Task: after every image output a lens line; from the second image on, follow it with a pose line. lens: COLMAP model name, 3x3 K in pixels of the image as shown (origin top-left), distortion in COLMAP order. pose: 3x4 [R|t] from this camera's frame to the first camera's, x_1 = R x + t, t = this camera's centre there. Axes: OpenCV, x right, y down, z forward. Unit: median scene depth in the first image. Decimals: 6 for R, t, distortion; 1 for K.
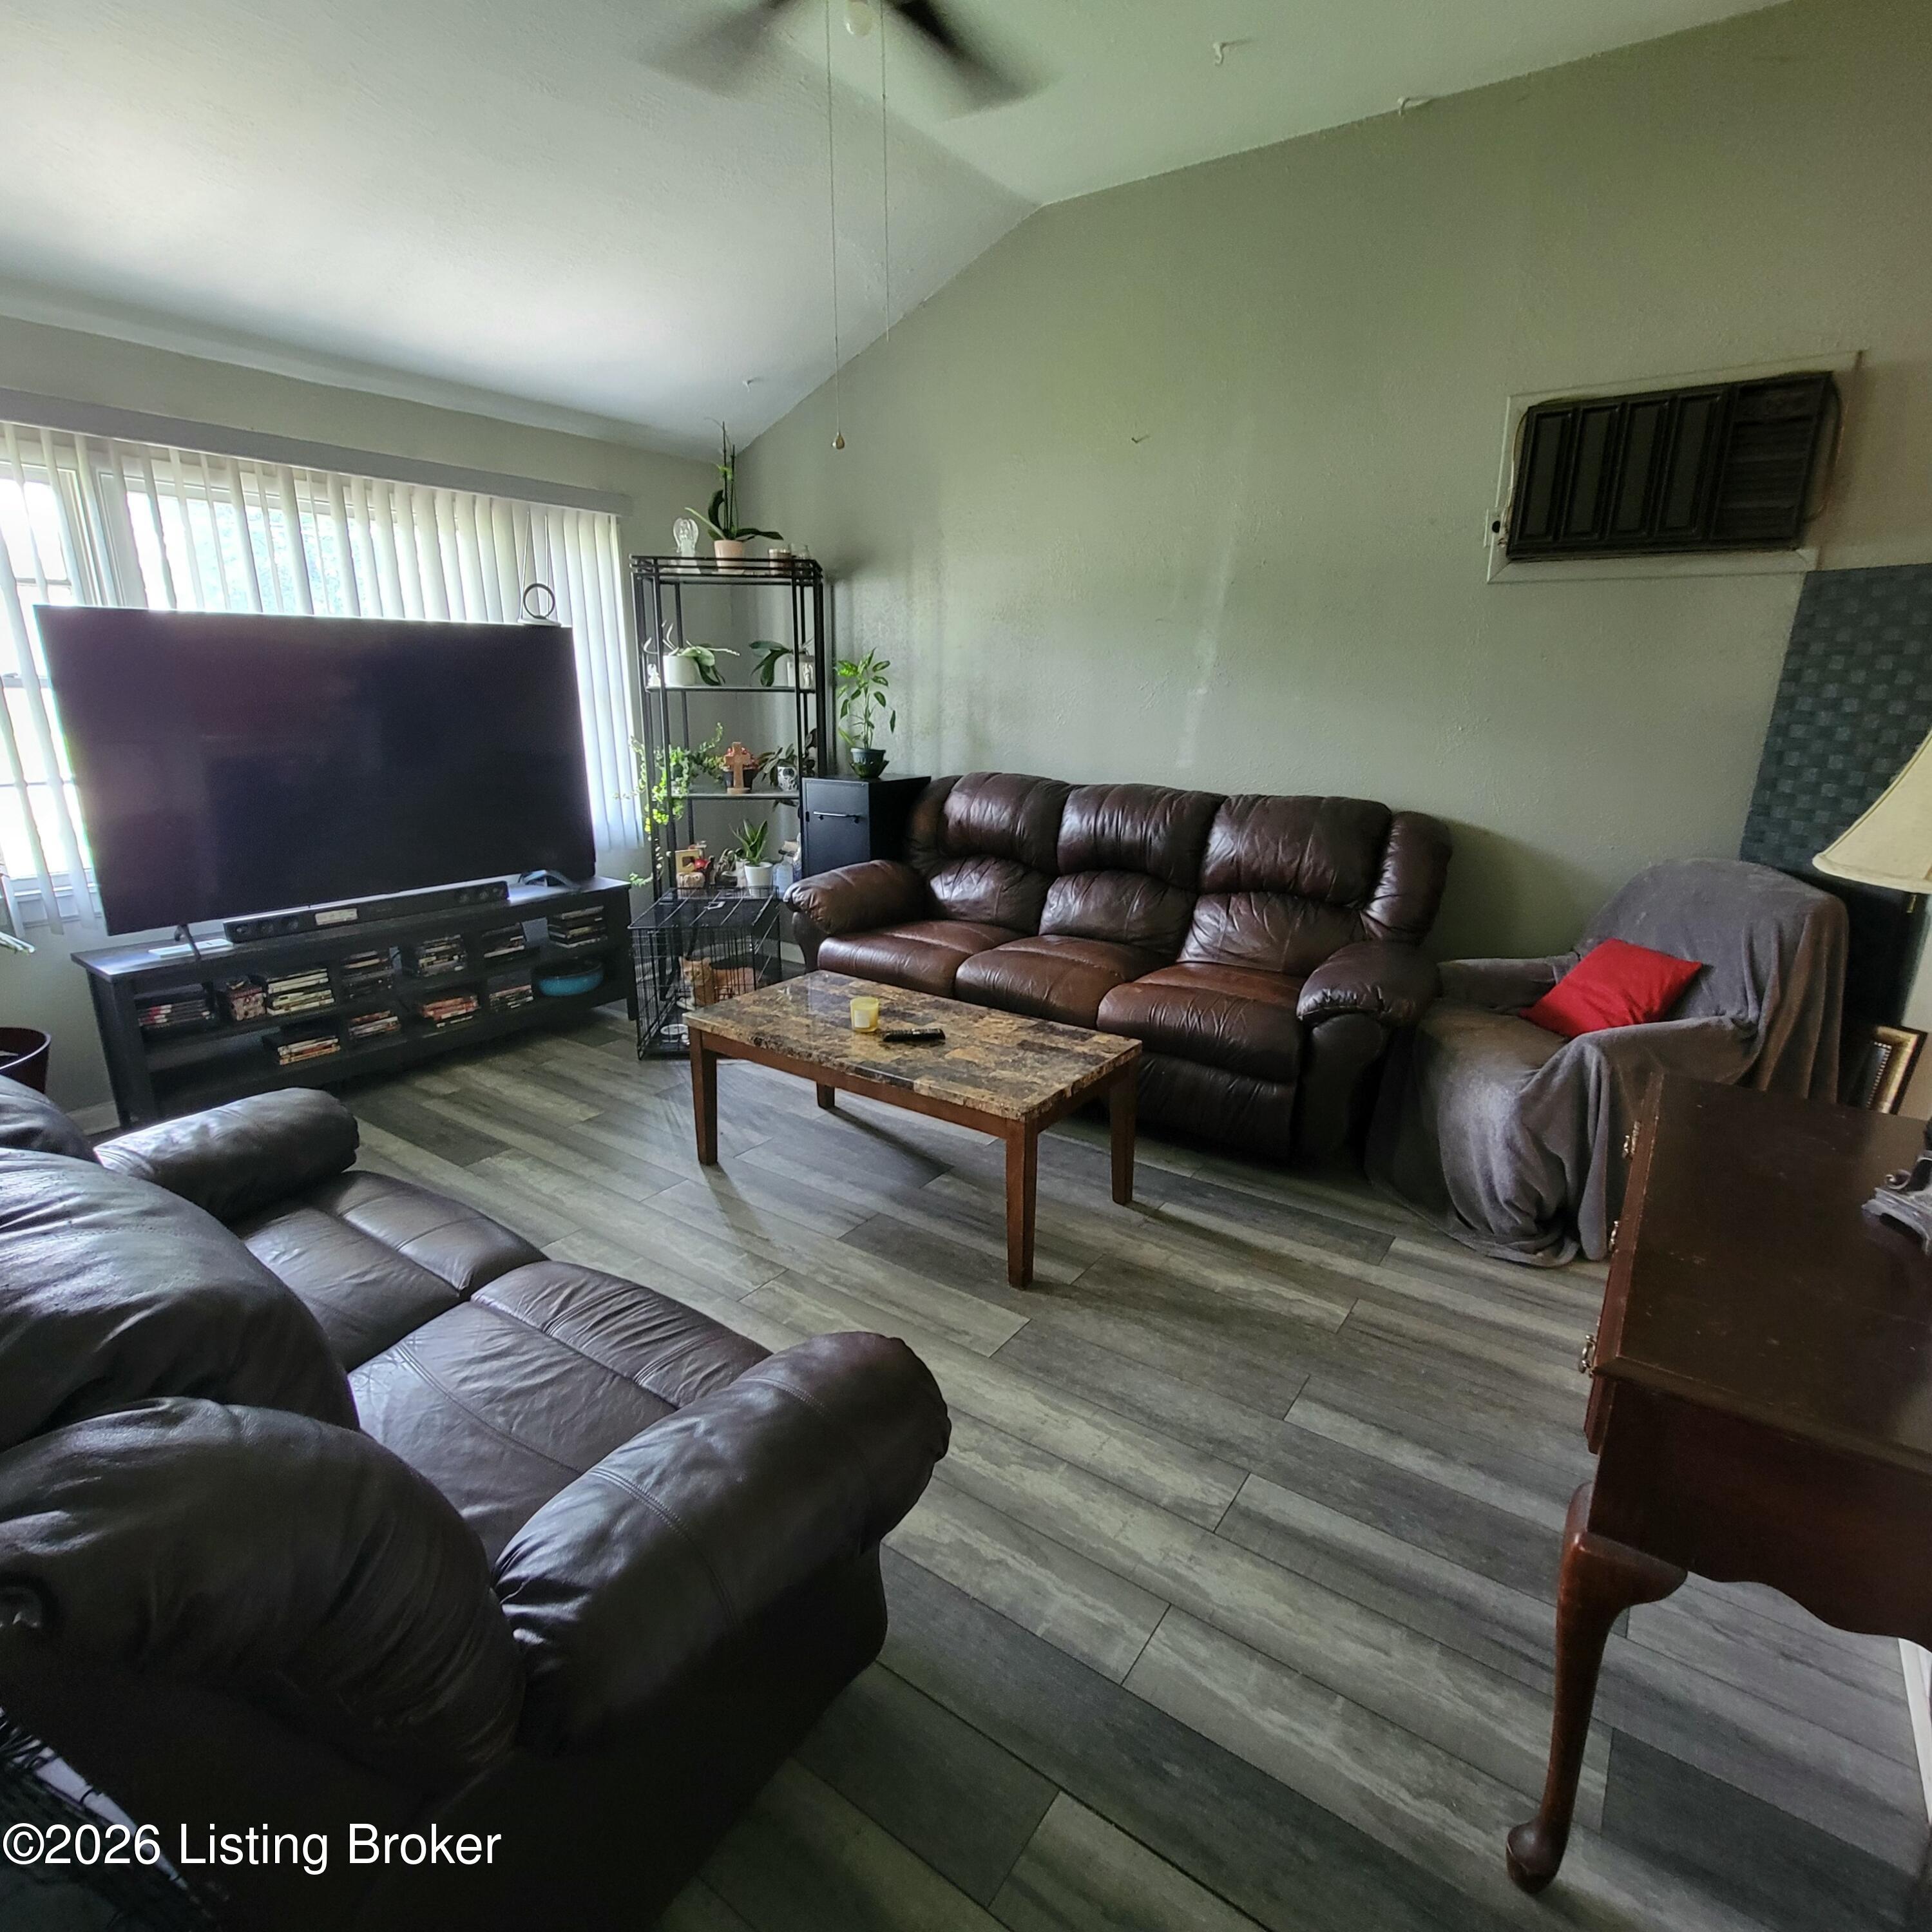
lens RADIAL K [[1055.3, 0, 966.0], [0, 1055.3, 966.0], [0, 0, 1]] dist [0.030569, 0.000211]
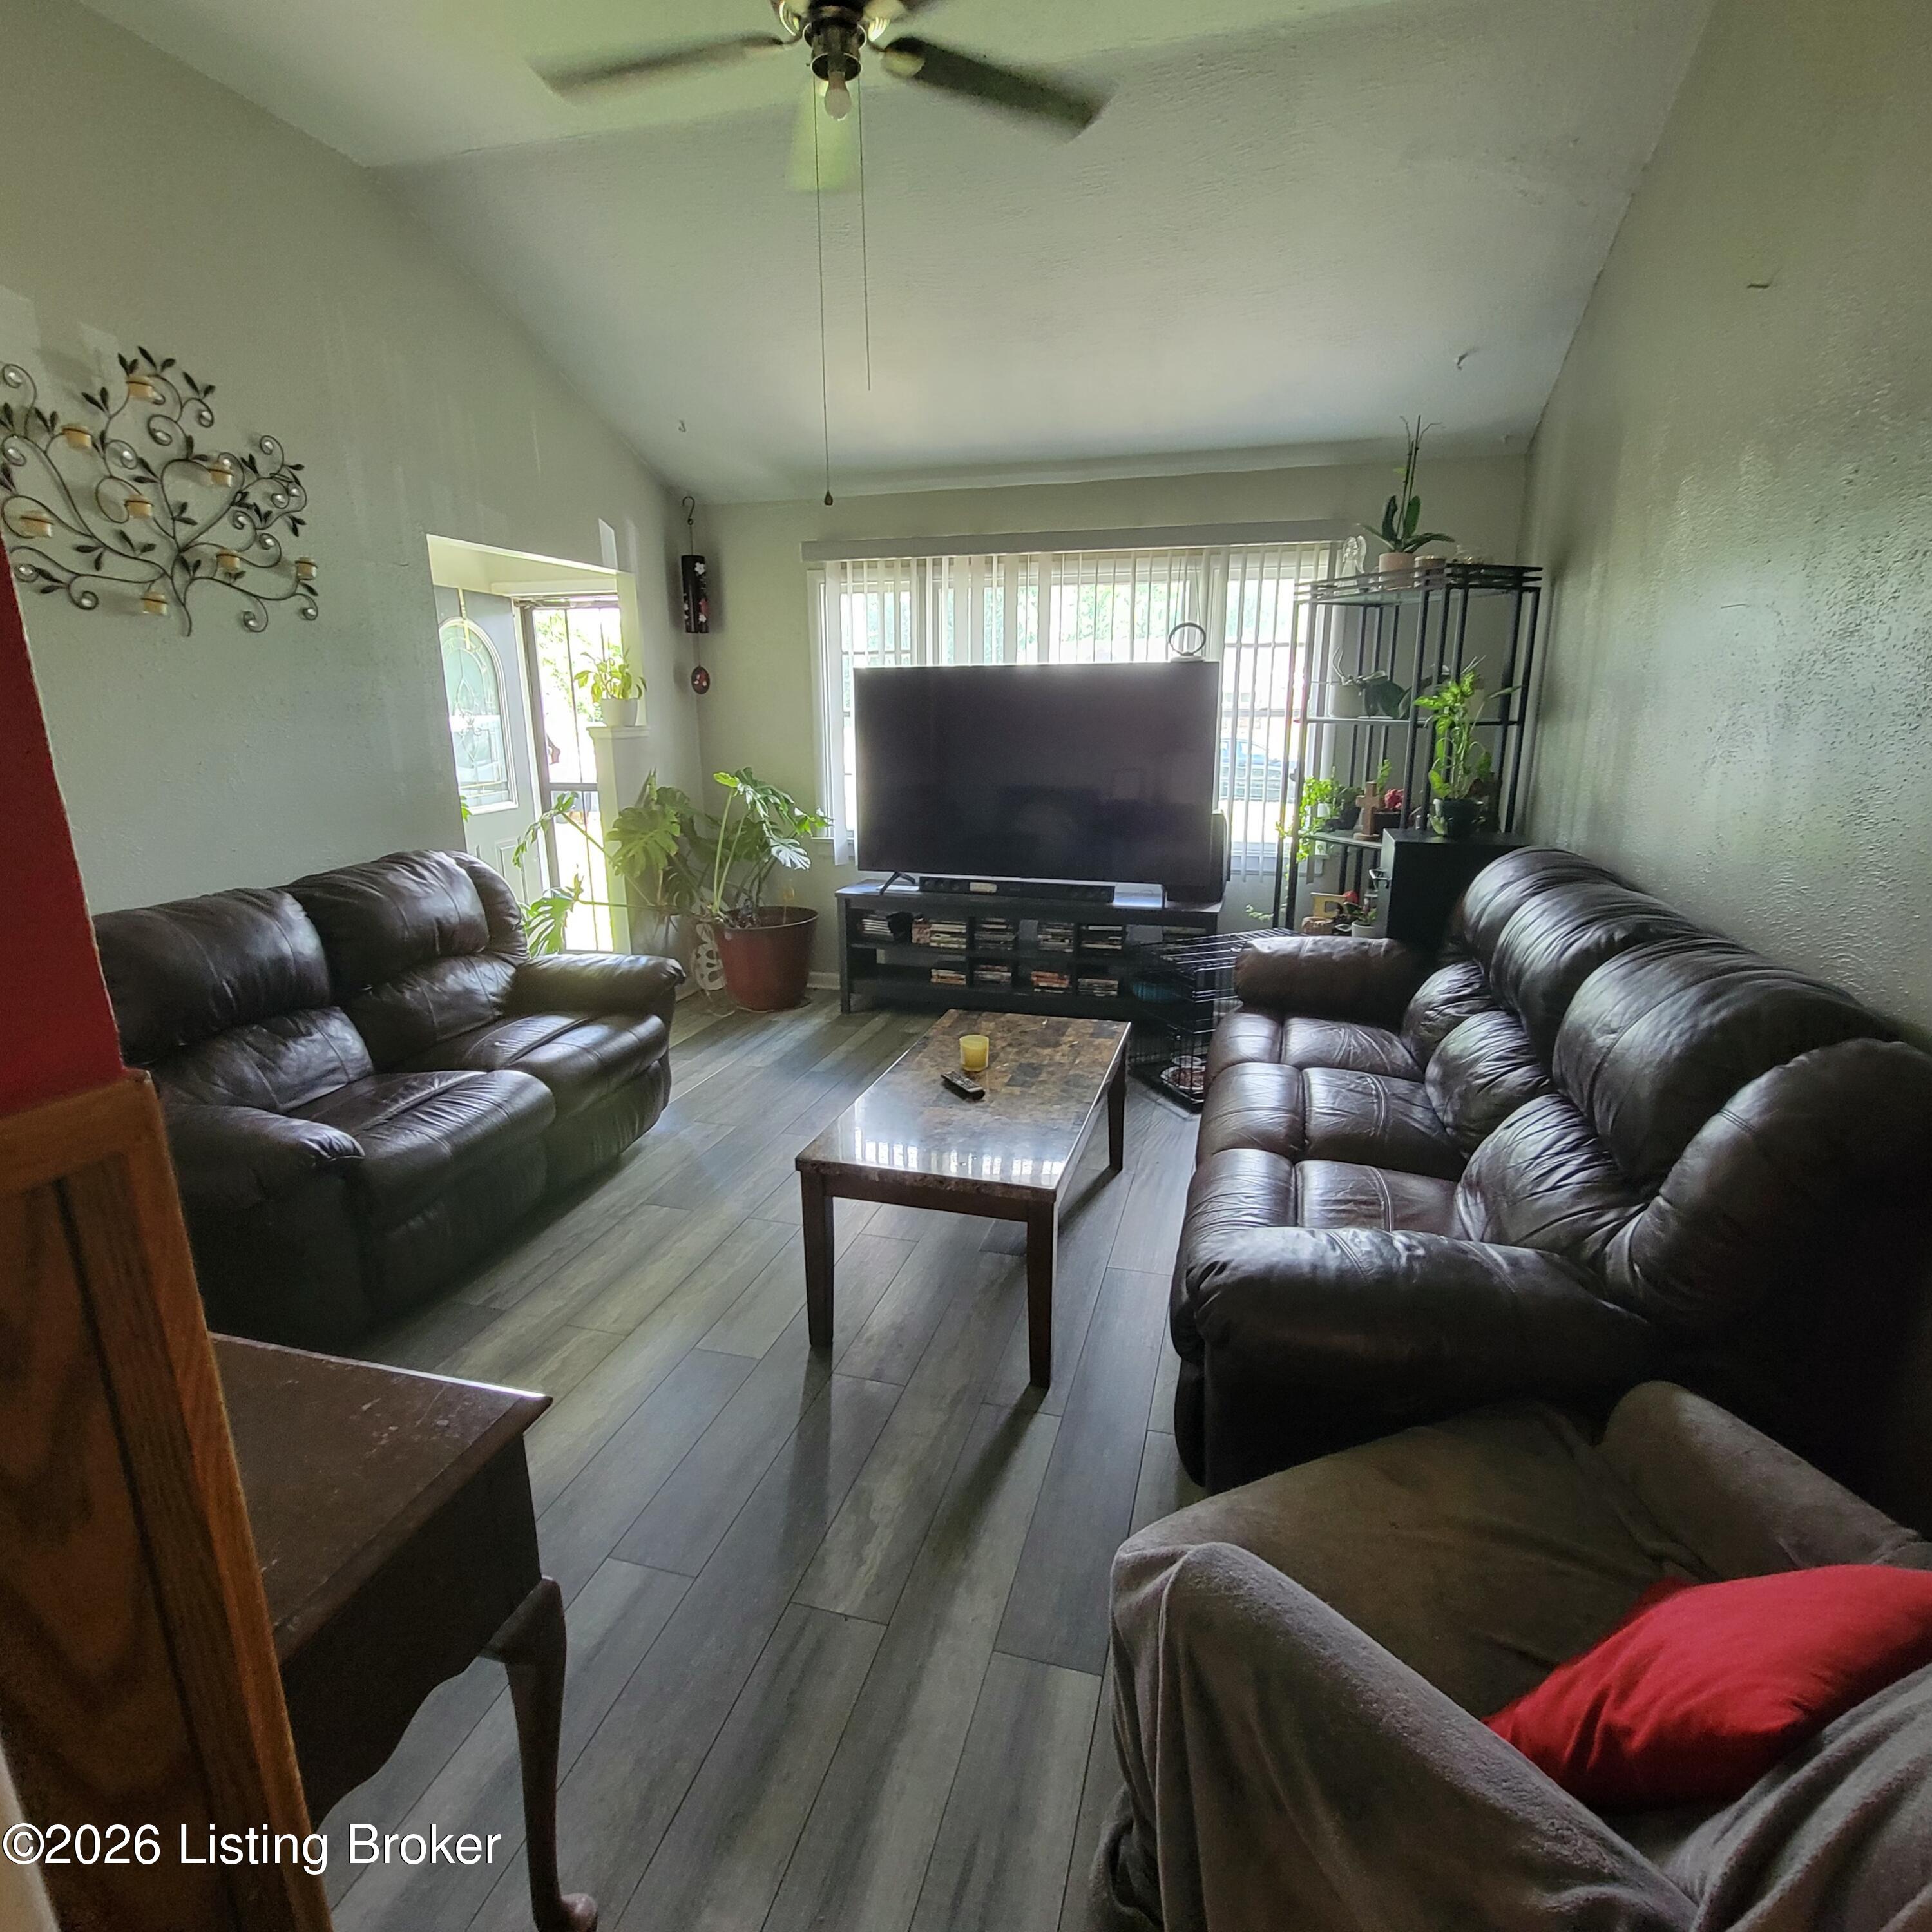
lens RADIAL K [[1051.1, 0, 966.0], [0, 1051.1, 966.0], [0, 0, 1]] dist [0.003430, 0.000643]
pose [[0.343894, 0.227687, -0.910986, 0.636489], [-0.246753, 0.957974, 0.146282, -0.141997], [0.906008, 0.174483, 0.385624, 0.502008]]
